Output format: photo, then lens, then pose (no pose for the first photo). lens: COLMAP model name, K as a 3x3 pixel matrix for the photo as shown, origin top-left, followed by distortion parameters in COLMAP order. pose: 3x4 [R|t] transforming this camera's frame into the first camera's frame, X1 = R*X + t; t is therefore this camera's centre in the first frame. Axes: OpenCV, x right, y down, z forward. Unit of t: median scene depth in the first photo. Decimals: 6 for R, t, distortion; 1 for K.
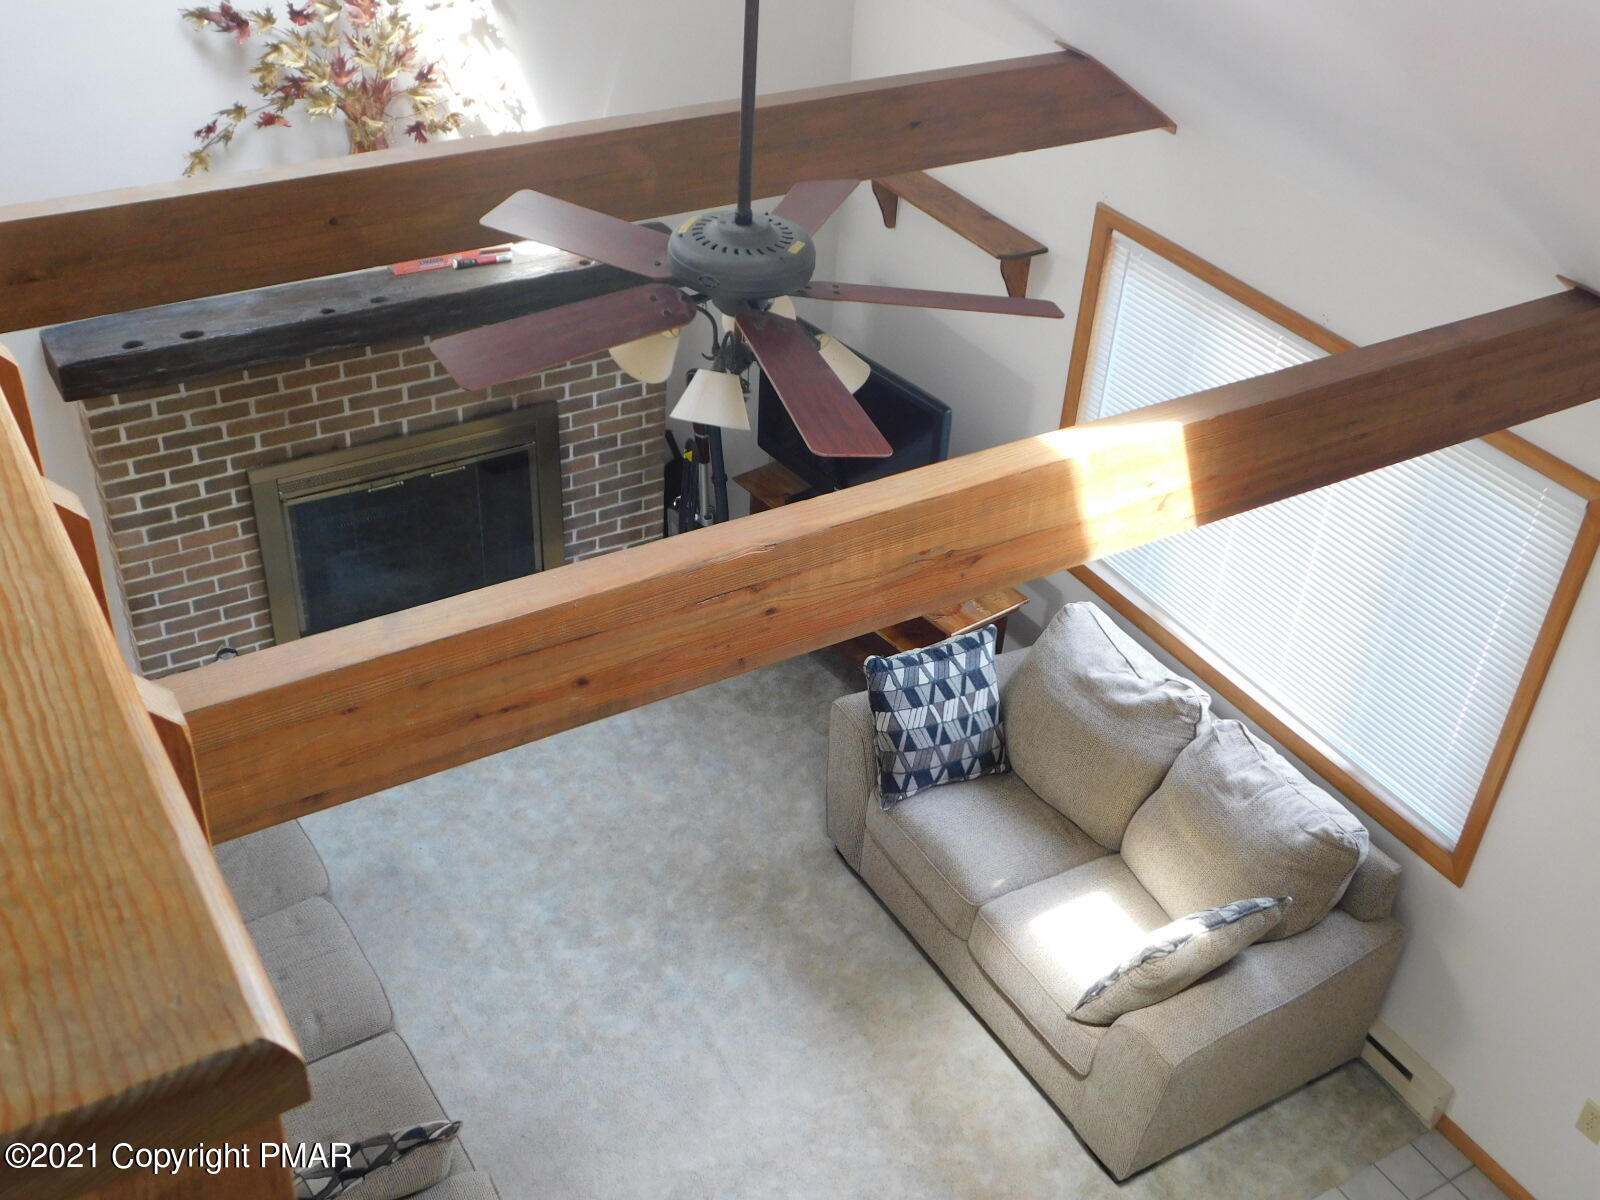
lens RADIAL K [[1681.7, 0, 801.1], [0, 1681.7, 597.5], [0, 0, 1]] dist [0.002351, 0.000000]
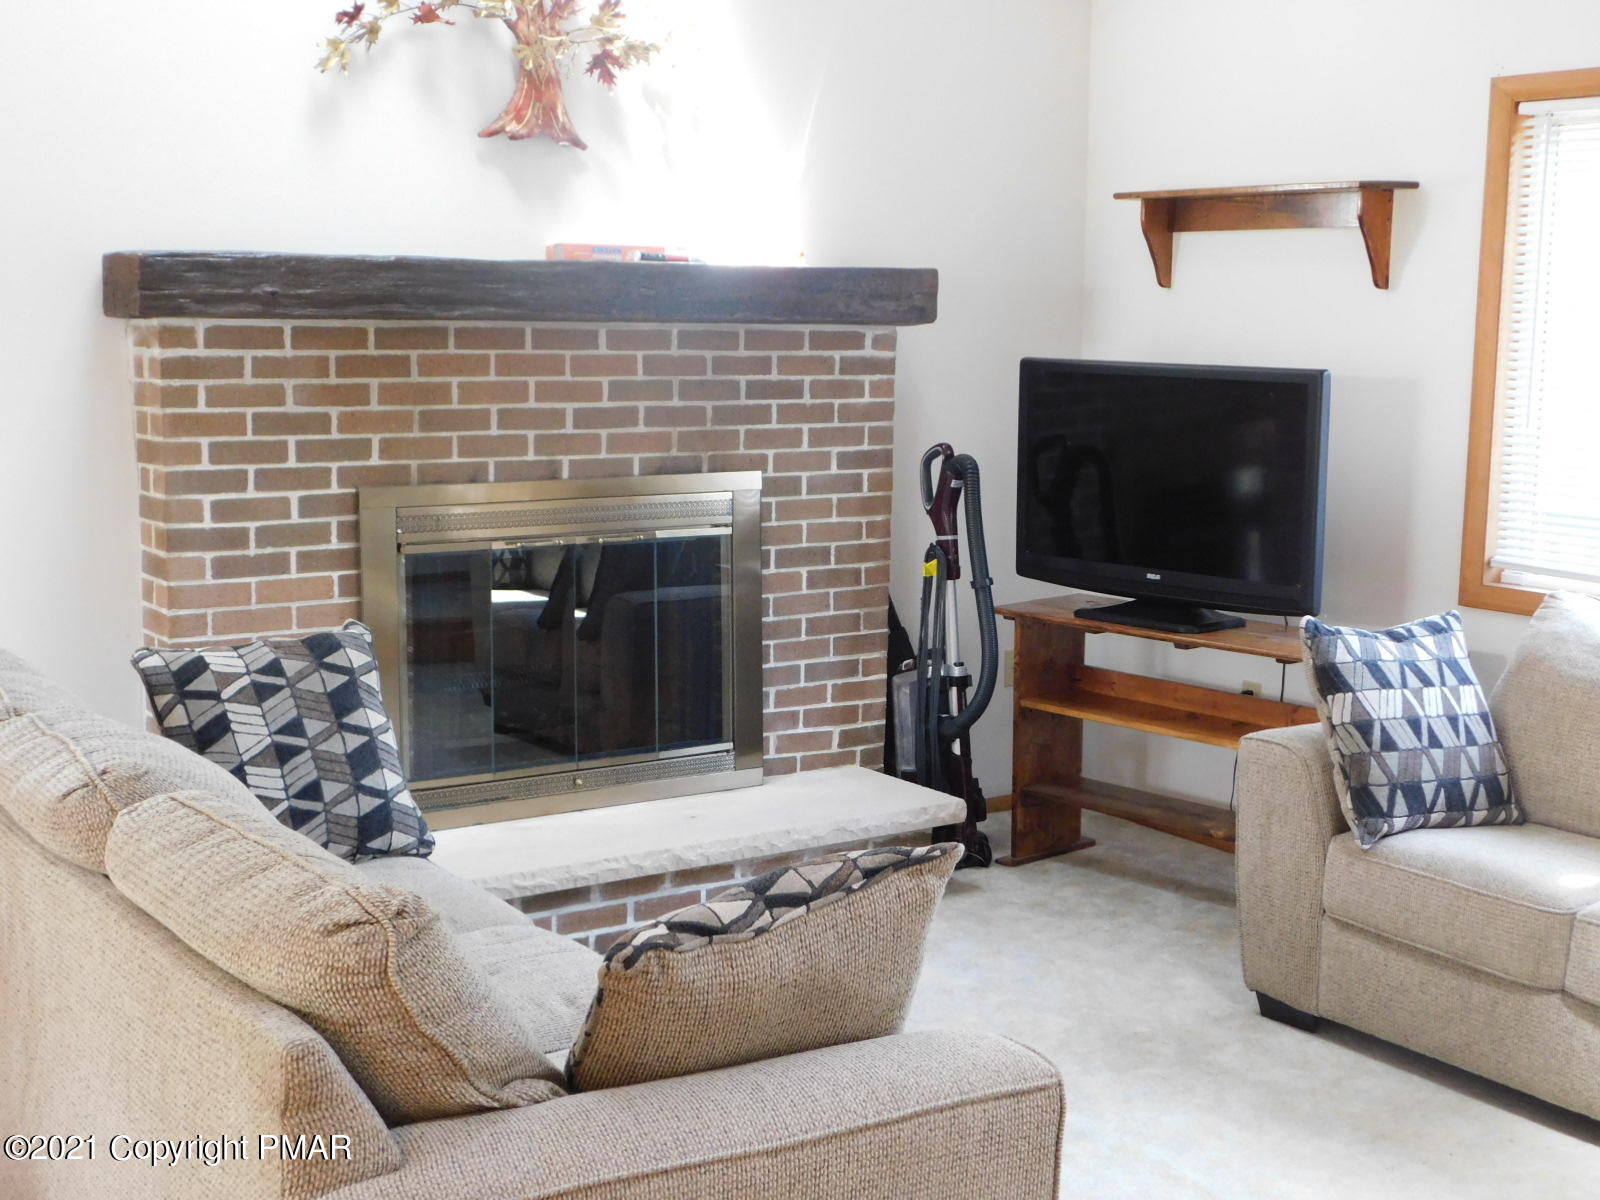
lens RADIAL K [[2097.9, 0, 798.4], [0, 2097.9, 604.9], [0, 0, 1]] dist [0.009857, 0.000000]
pose [[0.997243, -0.050899, 0.054001, -0.198423], [0.069827, 0.889961, -0.450660, 0.378579], [-0.025120, 0.453188, 0.891061, 0.241581]]
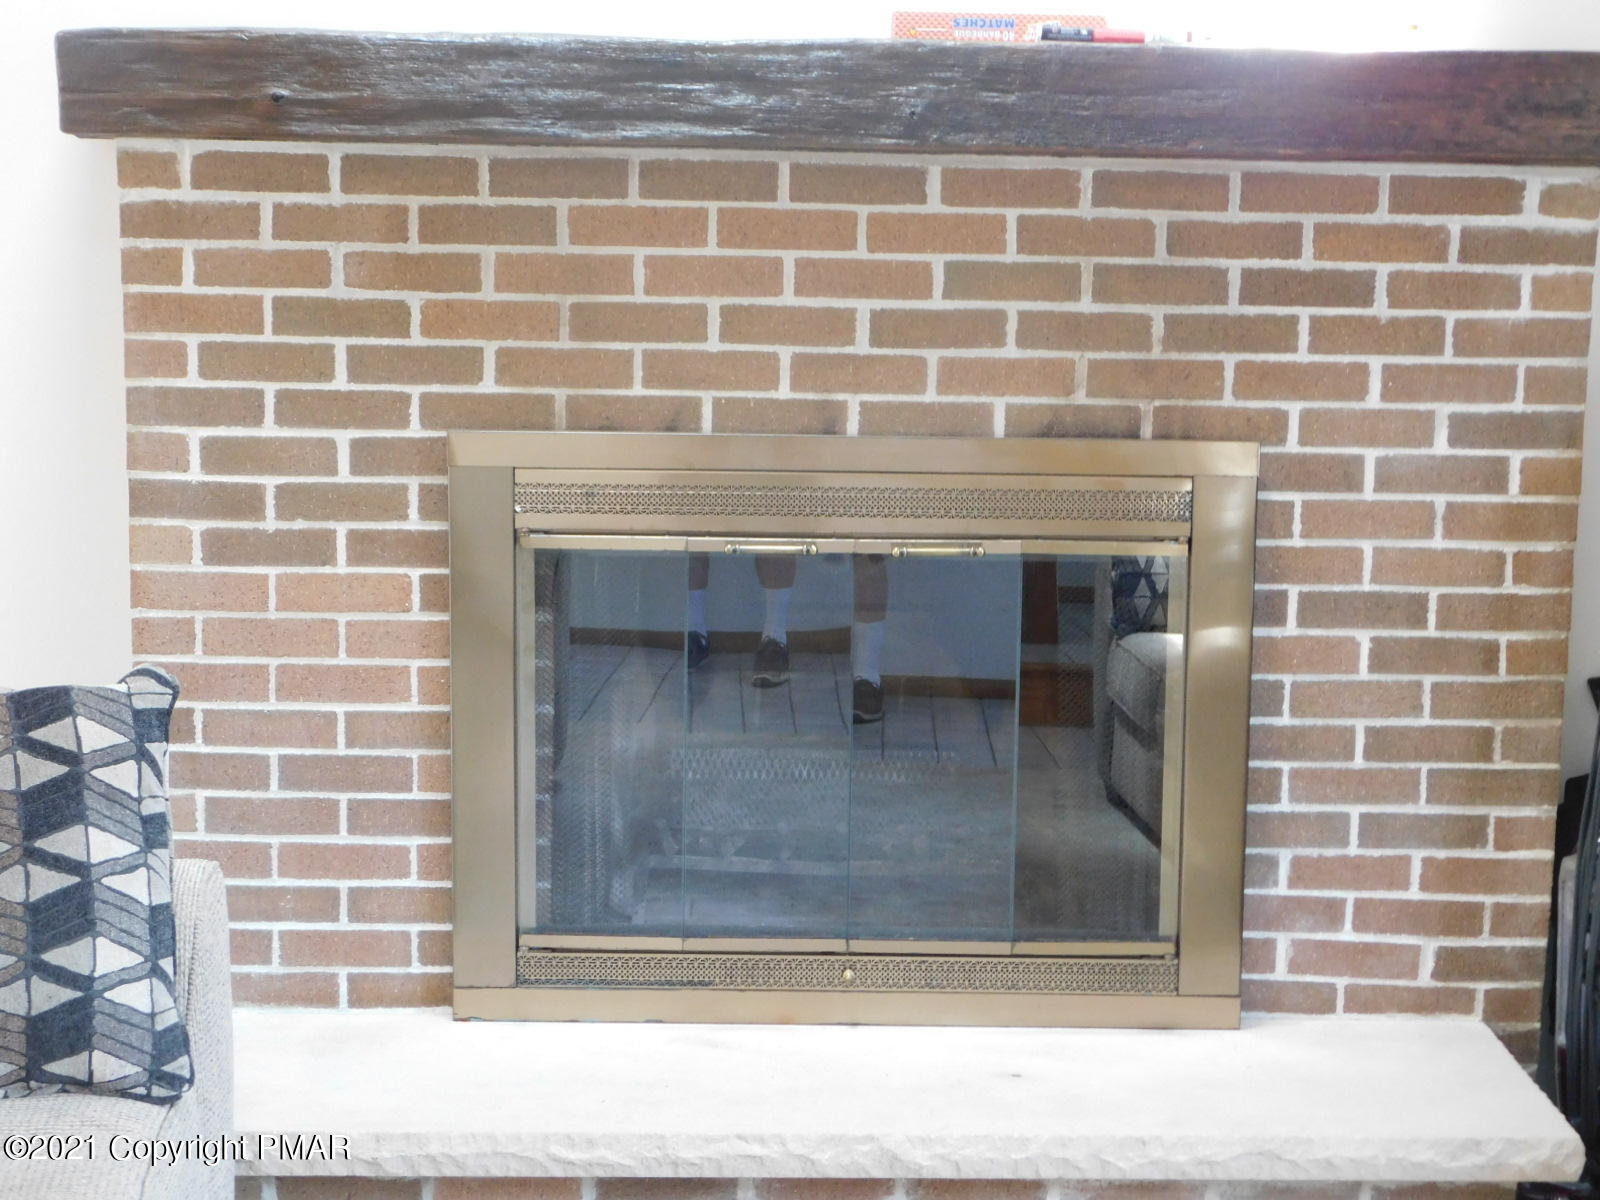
lens RADIAL K [[2754.1, 0, 800.5], [0, 2754.1, 597.8], [0, 0, 1]] dist [0.020552, 0.000000]
pose [[0.867351, 0.044825, -0.495675, 0.083822], [-0.260944, 0.889028, -0.376214, 0.195561], [0.423805, 0.455653, 0.782796, 0.530864]]
